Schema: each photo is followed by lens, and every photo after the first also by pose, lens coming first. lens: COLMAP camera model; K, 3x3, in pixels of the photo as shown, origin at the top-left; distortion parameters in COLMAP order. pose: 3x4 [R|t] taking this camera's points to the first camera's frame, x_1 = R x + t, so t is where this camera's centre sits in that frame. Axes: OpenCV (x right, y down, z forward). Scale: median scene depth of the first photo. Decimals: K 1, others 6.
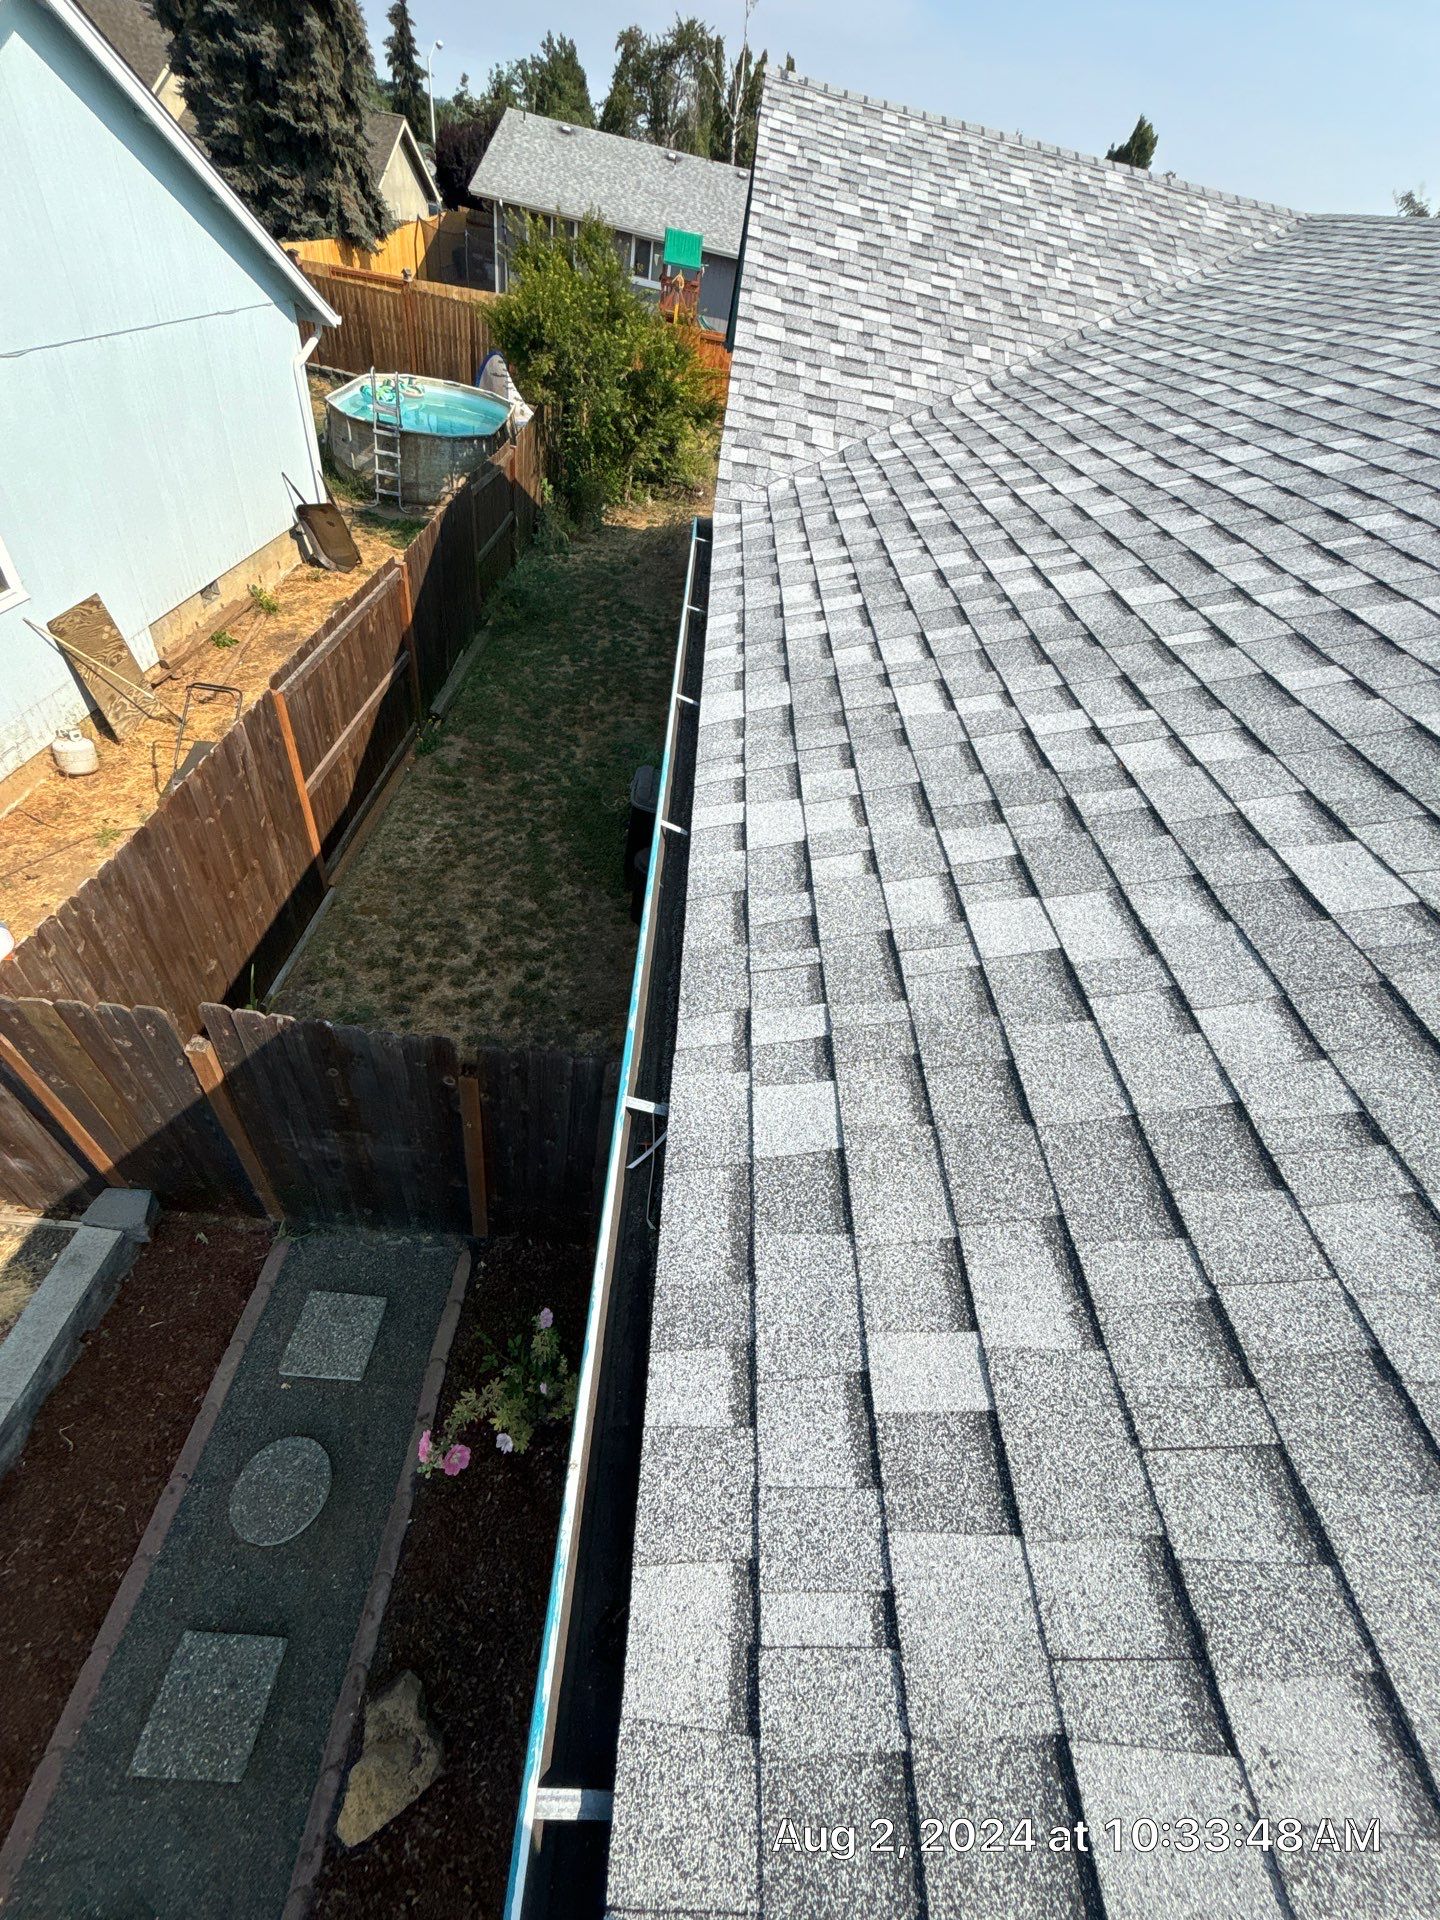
lens RADIAL K [[757.9, 0, 709.4], [0, 757.9, 971.6], [0, 0, 1]] dist [0.007486, -0.000994]
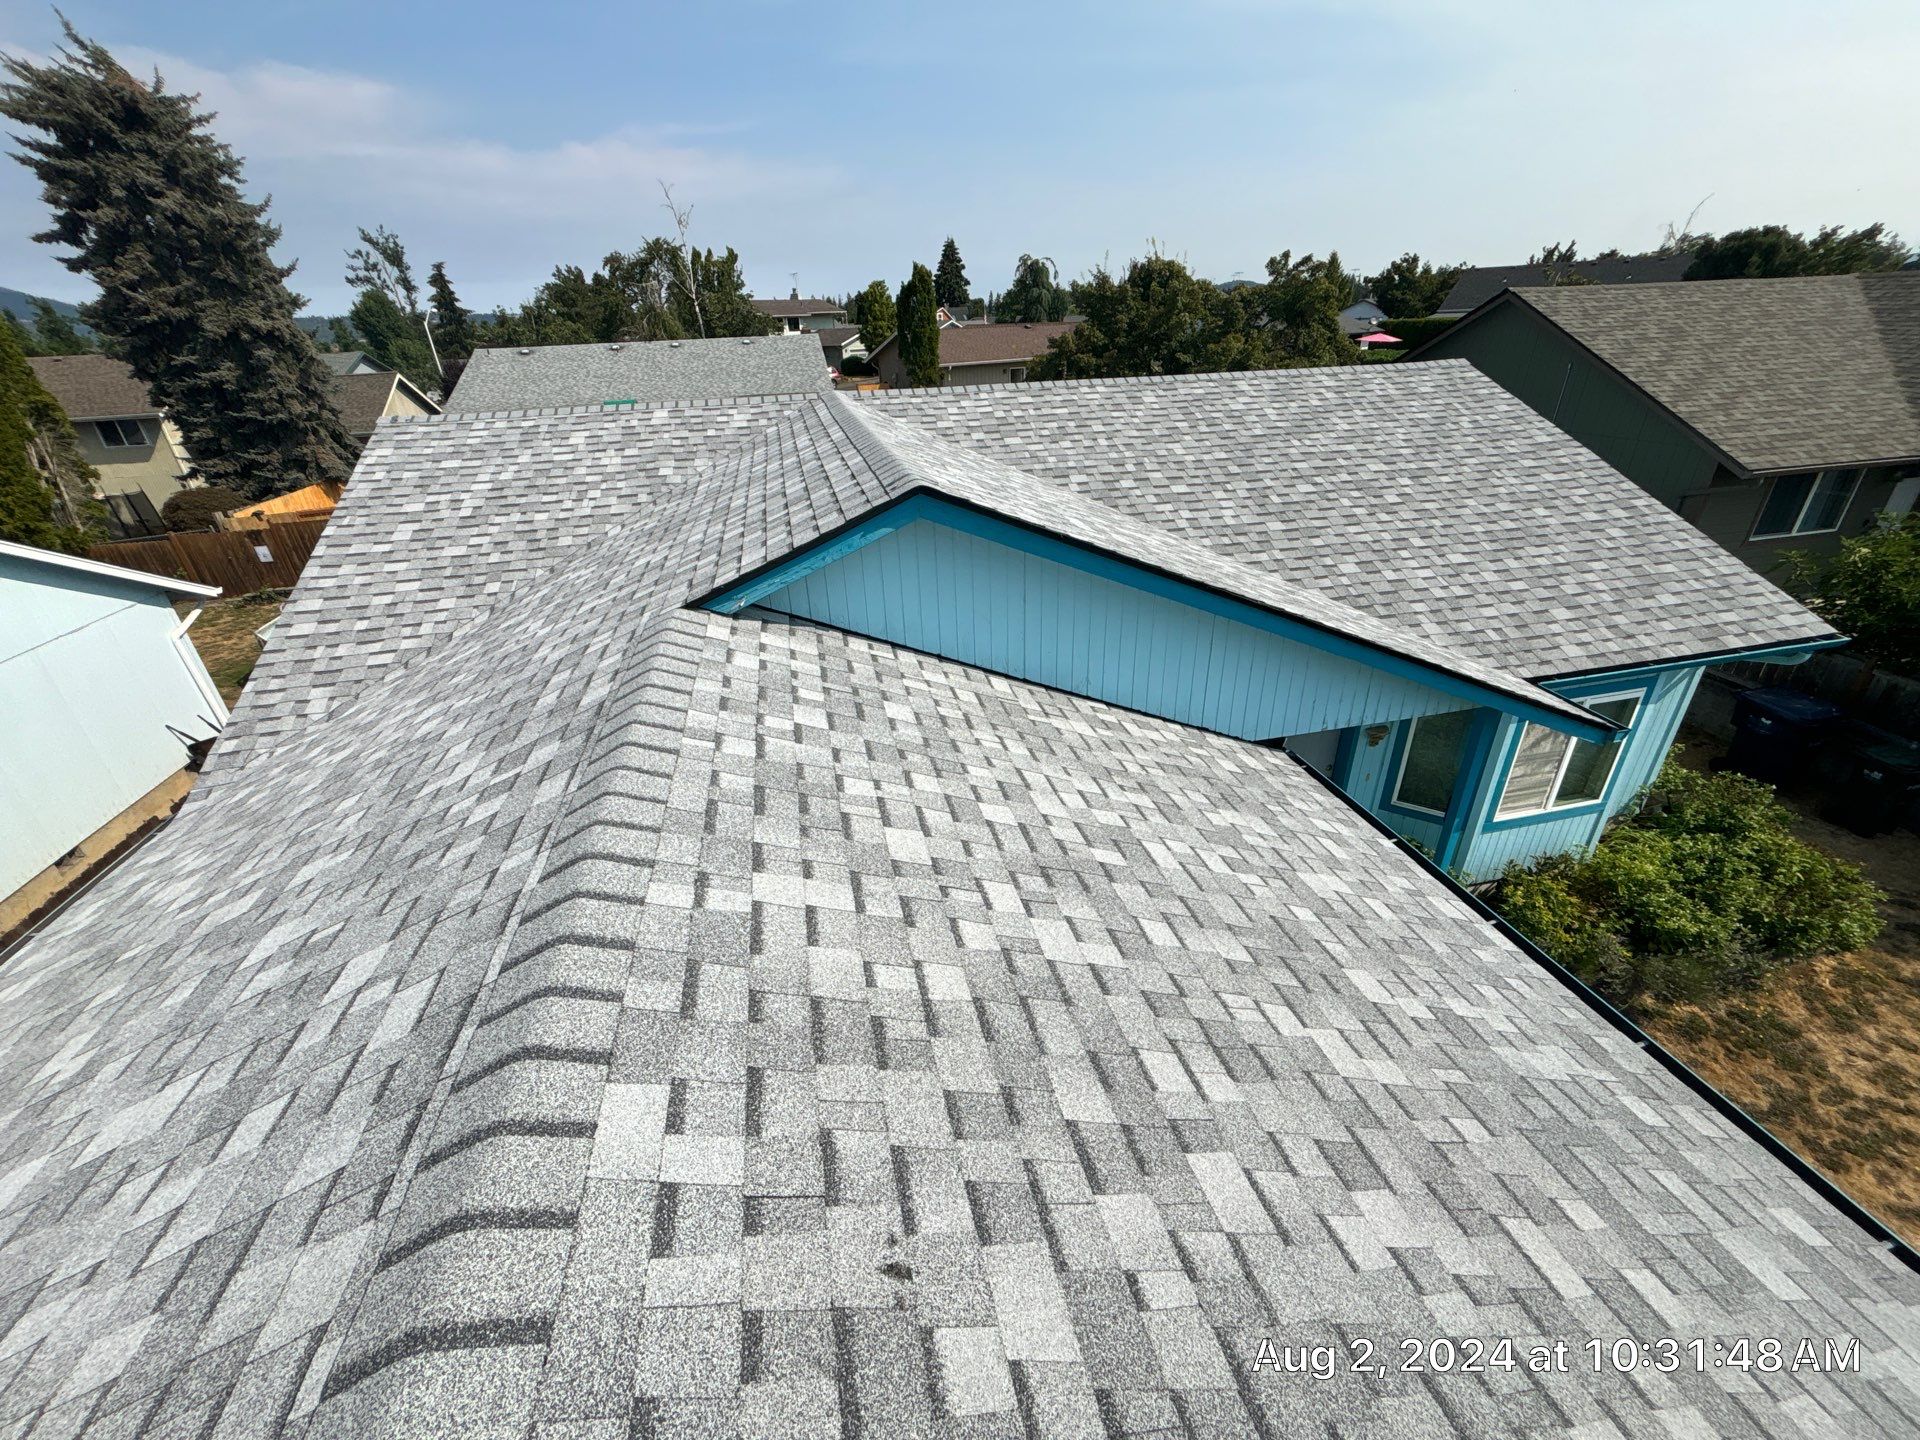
lens RADIAL K [[757.9, 0, 973.9], [0, 757.9, 733.5], [0, 0, 1]] dist [0.007486, -0.000994]
pose [[0.946817, -0.300193, 0.115849, 0.245030], [0.320170, 0.914801, -0.246233, 0.008215], [-0.032061, 0.270229, 0.962262, -0.067597]]
